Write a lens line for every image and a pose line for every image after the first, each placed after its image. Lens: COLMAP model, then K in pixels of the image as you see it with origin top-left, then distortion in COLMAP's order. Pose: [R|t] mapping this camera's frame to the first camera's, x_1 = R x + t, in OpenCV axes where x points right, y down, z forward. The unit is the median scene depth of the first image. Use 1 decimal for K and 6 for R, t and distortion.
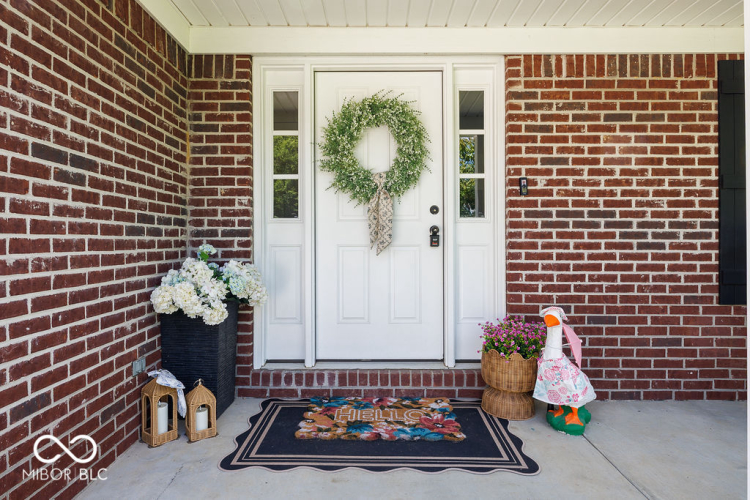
lens RADIAL K [[452.9, 0, 375.0], [0, 452.9, 250.0], [0, 0, 1]] dist [-0.000197, 0.000020]
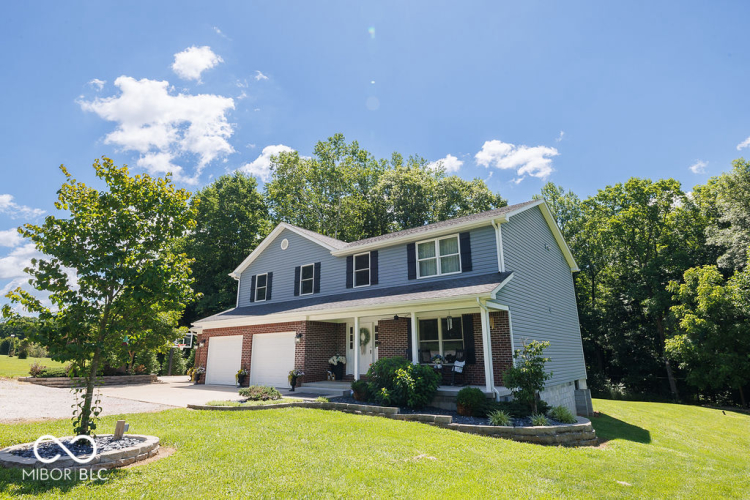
lens RADIAL K [[407.9, 0, 375.0], [0, 407.9, 250.0], [0, 0, 1]] dist [0.000135, -0.000064]
pose [[0.778302, -0.165025, -0.605816, 4.319440], [0.006053, 0.966771, -0.255573, 0.054454], [0.627861, 0.195246, 0.753439, -3.811100]]
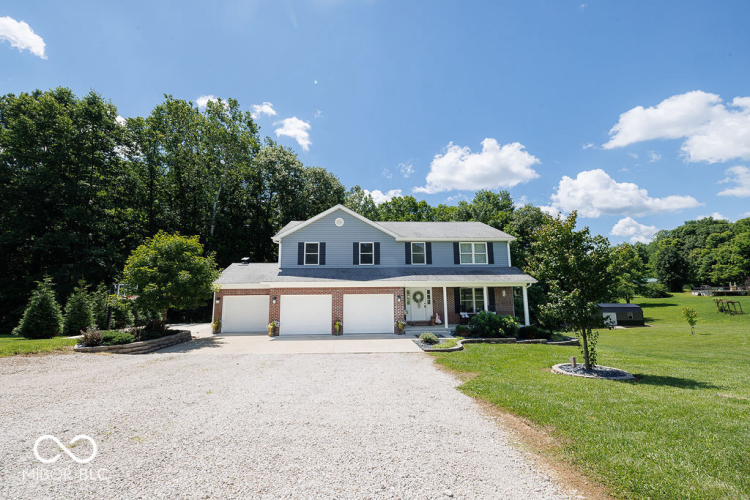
lens RADIAL K [[322.4, 0, 375.0], [0, 322.4, 250.0], [0, 0, 1]] dist [-0.000392, -0.000038]
pose [[0.998160, -0.002488, 0.060592, -1.538050], [0.011010, 0.989988, -0.140719, -0.309680], [-0.059635, 0.141127, 0.988194, -6.704071]]
